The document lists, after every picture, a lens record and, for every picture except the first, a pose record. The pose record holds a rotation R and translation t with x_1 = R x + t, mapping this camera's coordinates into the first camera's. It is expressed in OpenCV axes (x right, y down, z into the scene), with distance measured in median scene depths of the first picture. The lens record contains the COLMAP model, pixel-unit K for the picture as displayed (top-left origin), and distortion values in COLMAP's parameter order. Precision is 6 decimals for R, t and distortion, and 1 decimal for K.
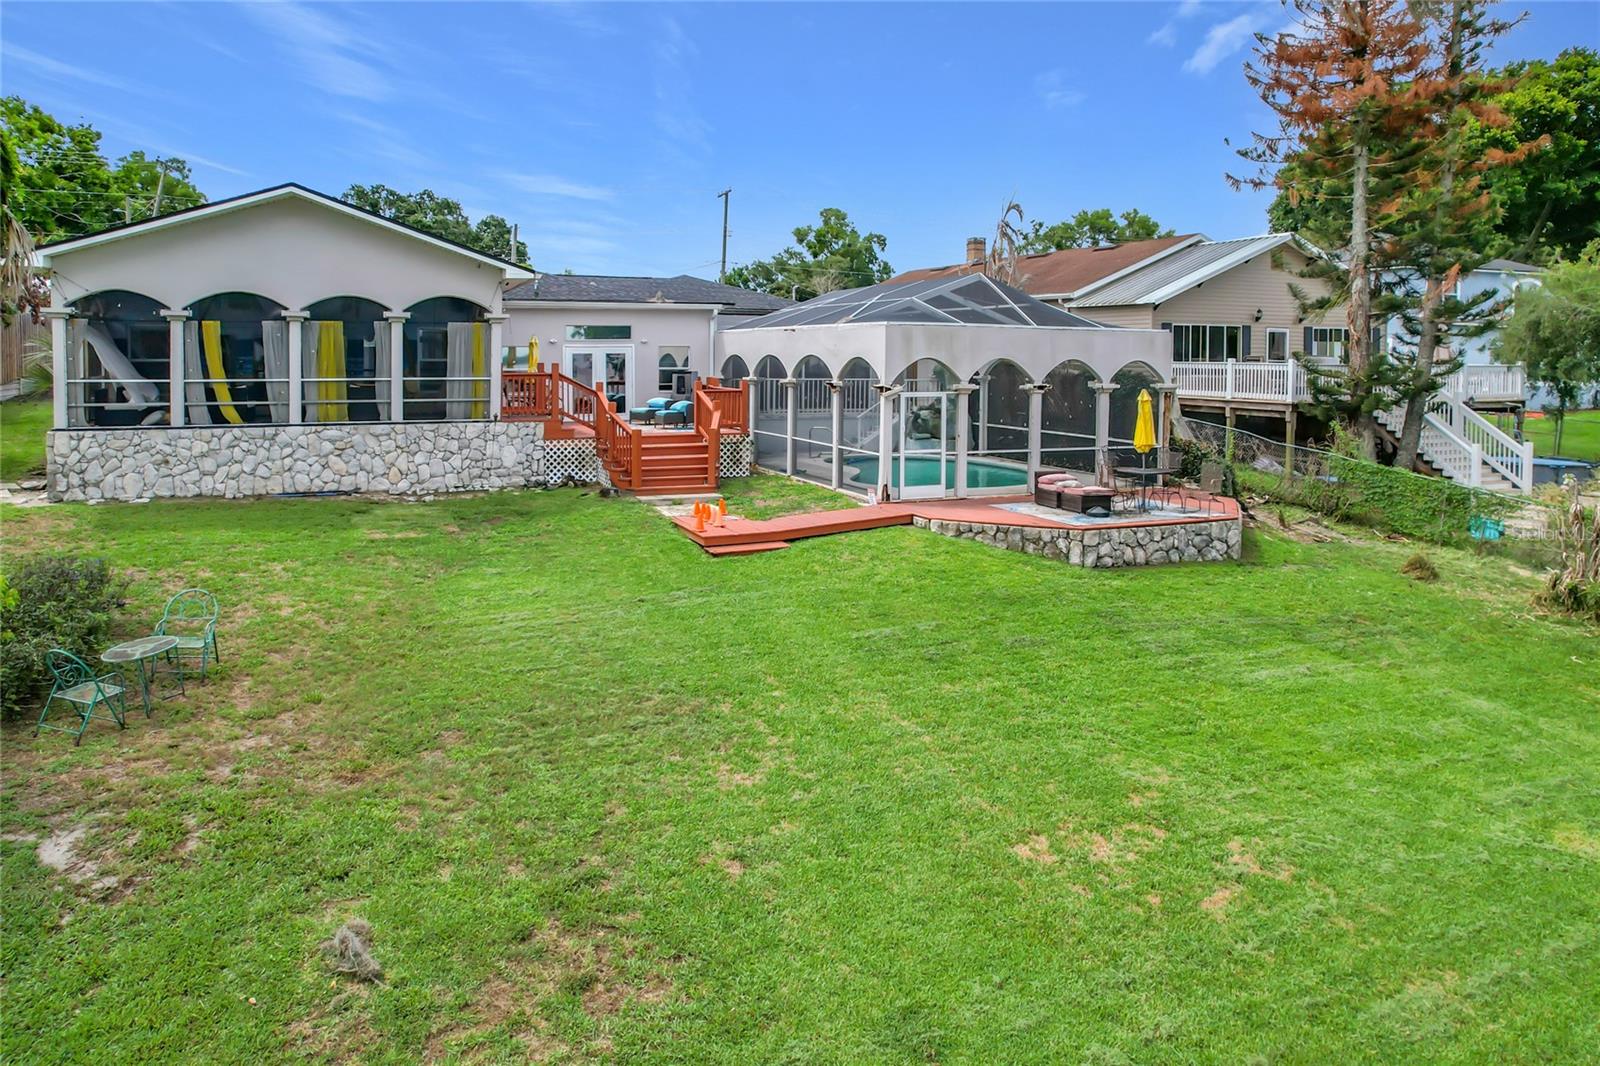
lens RADIAL K [[1062.8, 0, 782.7], [0, 1062.8, 416.8], [0, 0, 1]] dist [-0.052977, 0.030758]
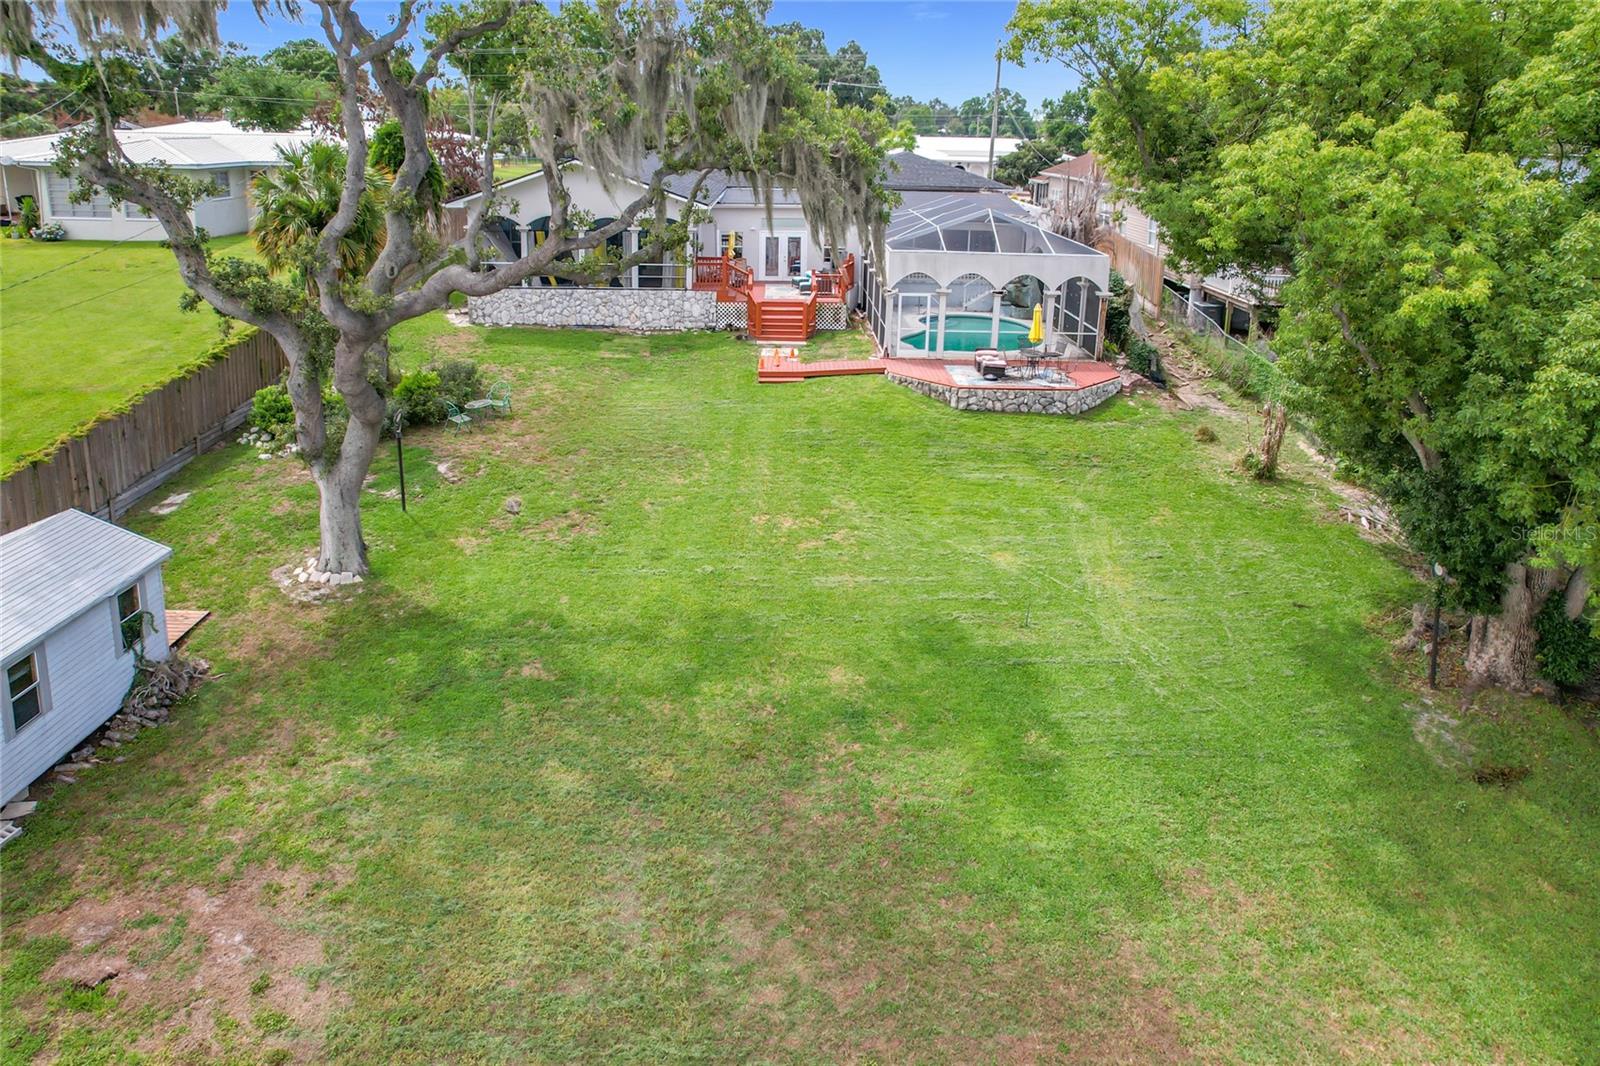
lens RADIAL K [[1062.8, 0, 782.7], [0, 1062.8, 416.8], [0, 0, 1]] dist [-0.052977, 0.030758]
pose [[0.924855, 0.107636, -0.364771, 0.570129], [-0.031611, 0.977552, 0.208307, -0.172856], [0.379004, -0.181123, 0.907497, -0.598214]]
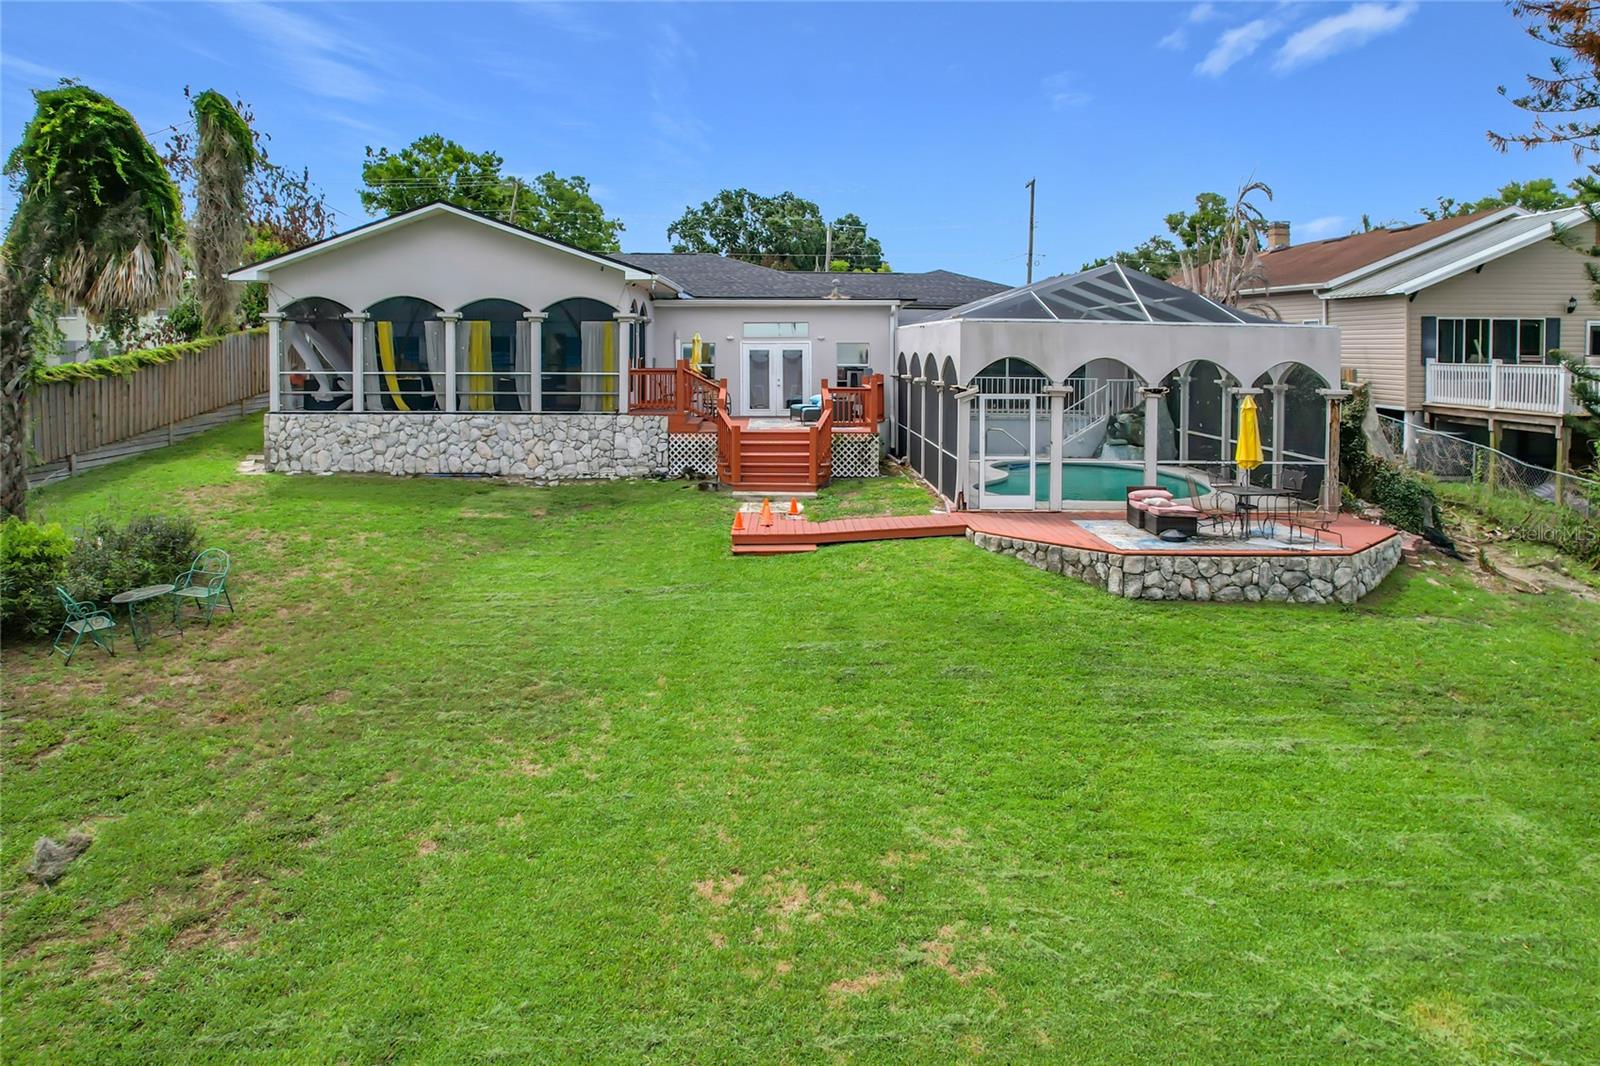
lens RADIAL K [[1066.4, 0, 798.7], [0, 1066.4, 413.0], [0, 0, 1]] dist [-0.049036, 0.022563]
pose [[0.932947, 0.024143, -0.359204, 0.300934], [-0.023683, 0.999703, 0.005682, -0.007696], [0.359234, 0.003206, 0.933242, 0.072703]]
